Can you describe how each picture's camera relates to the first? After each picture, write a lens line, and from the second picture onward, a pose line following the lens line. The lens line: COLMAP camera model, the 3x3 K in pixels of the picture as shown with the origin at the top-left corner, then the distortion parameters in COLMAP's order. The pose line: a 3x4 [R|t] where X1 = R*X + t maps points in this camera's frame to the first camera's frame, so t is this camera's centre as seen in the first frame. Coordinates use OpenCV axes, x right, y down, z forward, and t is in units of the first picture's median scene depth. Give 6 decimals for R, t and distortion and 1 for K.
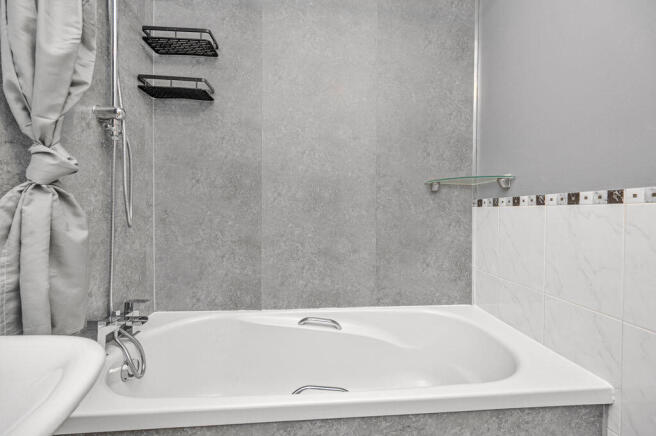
lens RADIAL K [[258.6, 0, 327.4], [0, 258.6, 214.0], [0, 0, 1]] dist [0.000838, 0.000090]
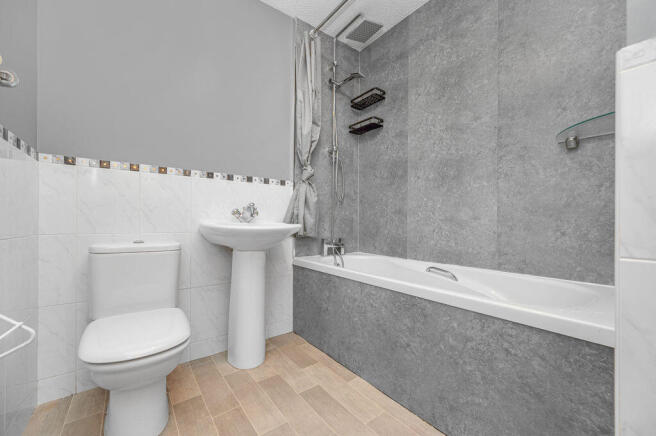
lens RADIAL K [[253.2, 0, 328.0], [0, 253.2, 218.0], [0, 0, 1]] dist [0.002211, 0.000172]
pose [[0.553208, -0.008999, -0.832995, 0.694669], [-0.016311, 0.999633, -0.021631, 0.183462], [0.832884, 0.025554, 0.552858, -0.158241]]
